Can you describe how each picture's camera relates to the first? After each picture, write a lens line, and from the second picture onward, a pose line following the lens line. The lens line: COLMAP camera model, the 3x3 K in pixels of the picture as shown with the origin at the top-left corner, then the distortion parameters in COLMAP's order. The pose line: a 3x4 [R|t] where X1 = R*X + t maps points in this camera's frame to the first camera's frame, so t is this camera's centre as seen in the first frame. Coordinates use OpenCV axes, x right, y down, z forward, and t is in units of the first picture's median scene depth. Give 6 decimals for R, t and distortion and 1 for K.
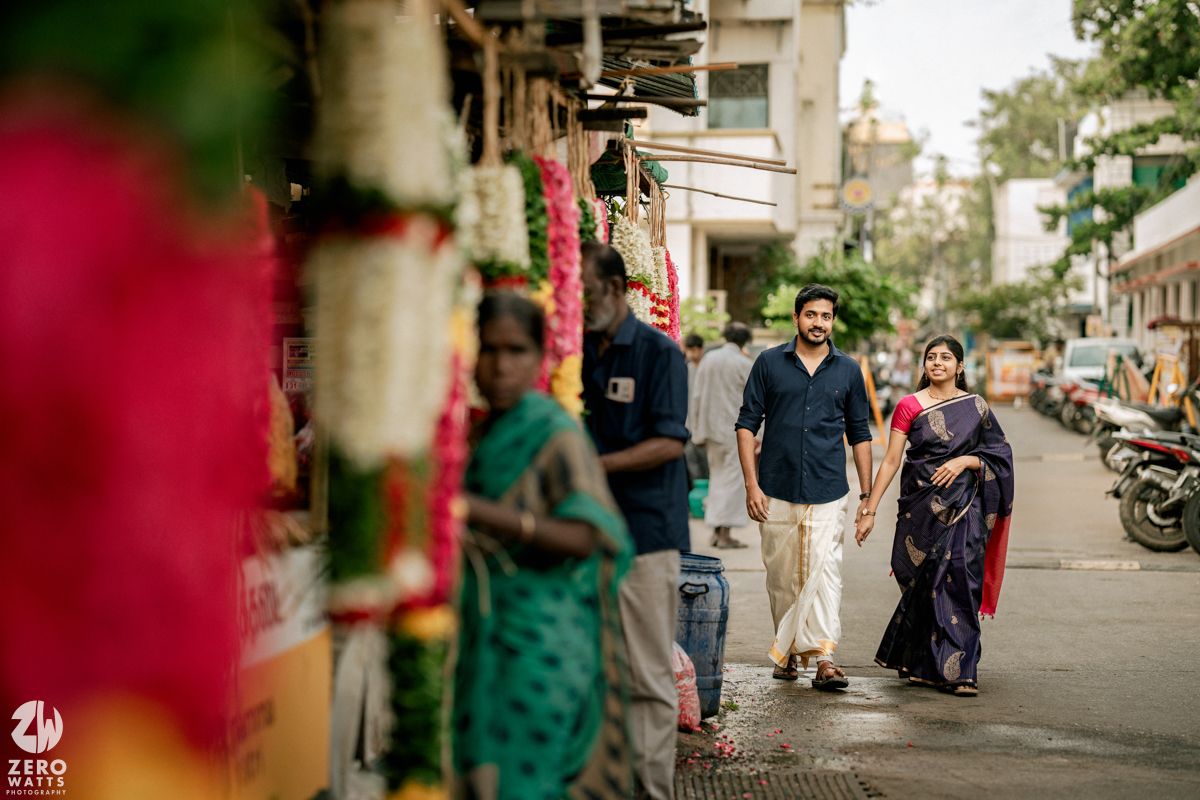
lens RADIAL K [[2932.1, 0, 600.0], [0, 2932.1, 400.0], [0, 0, 1]] dist [0.752410, 0.064718]
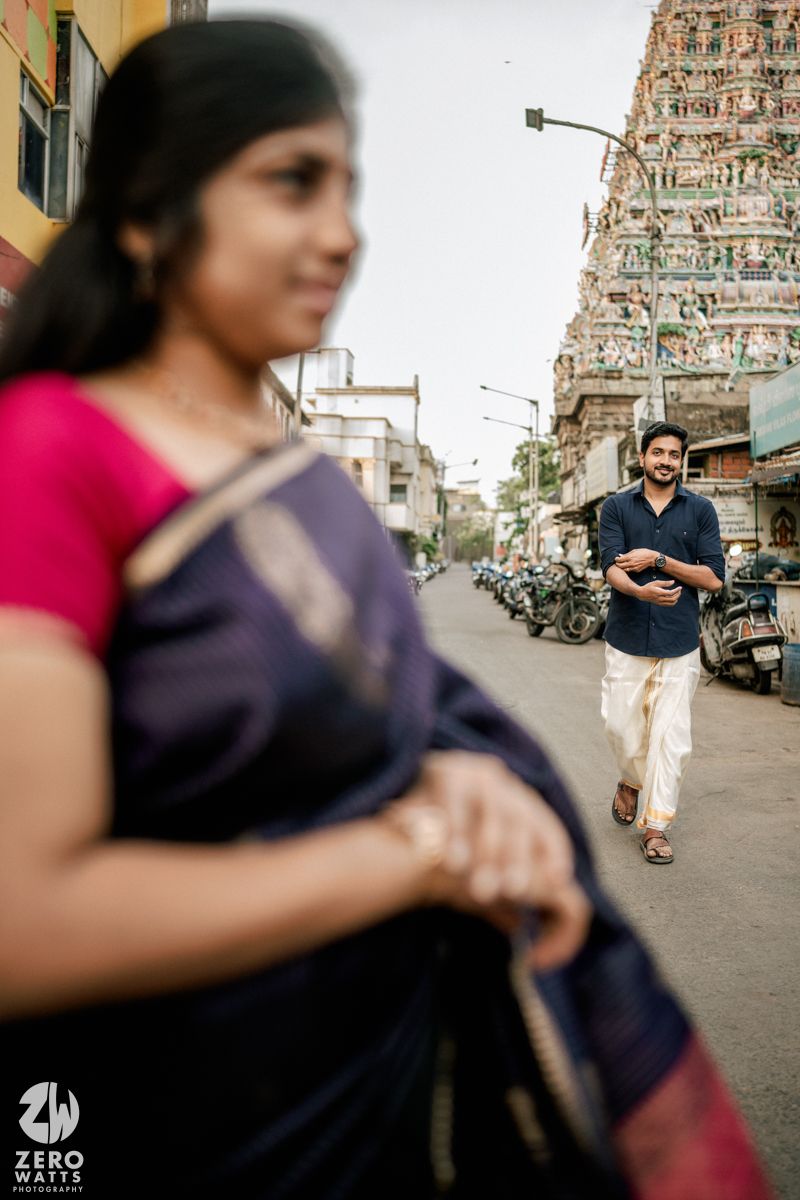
lens RADIAL K [[1192.0, 0, 400.0], [0, 1192.0, 600.0], [0, 0, 1]] dist [-0.157667, 0.234102]
pose [[0.999440, 0.019321, 0.027318, 0.034585], [-0.019535, 0.999780, 0.007596, 0.060607], [-0.027165, -0.008125, 0.999598, -1.535571]]
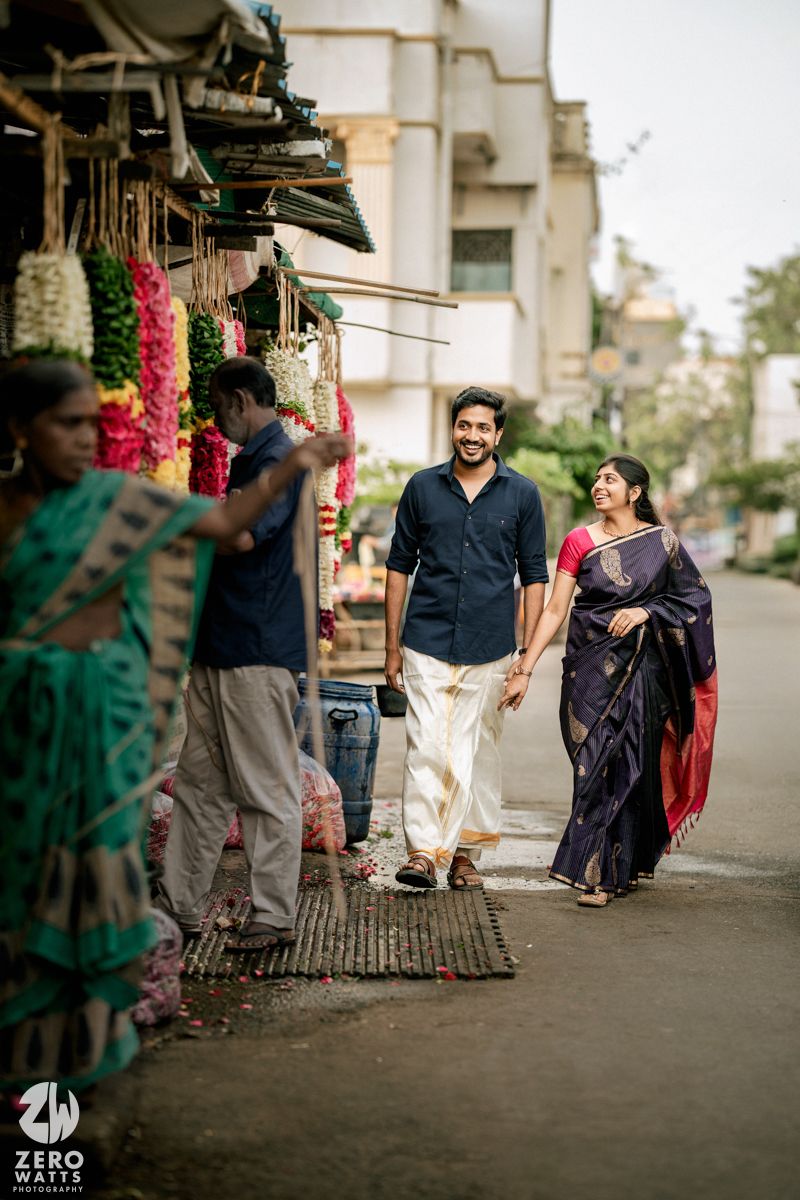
lens RADIAL K [[2932.2, 0, 400.5], [0, 2932.2, 603.3], [0, 0, 1]] dist [0.754009, -0.096043]
pose [[0.999864, 0.013555, 0.009366, 0.035936], [-0.013641, 0.999866, 0.009090, 0.014022], [-0.009242, -0.009216, 0.999915, -0.008459]]
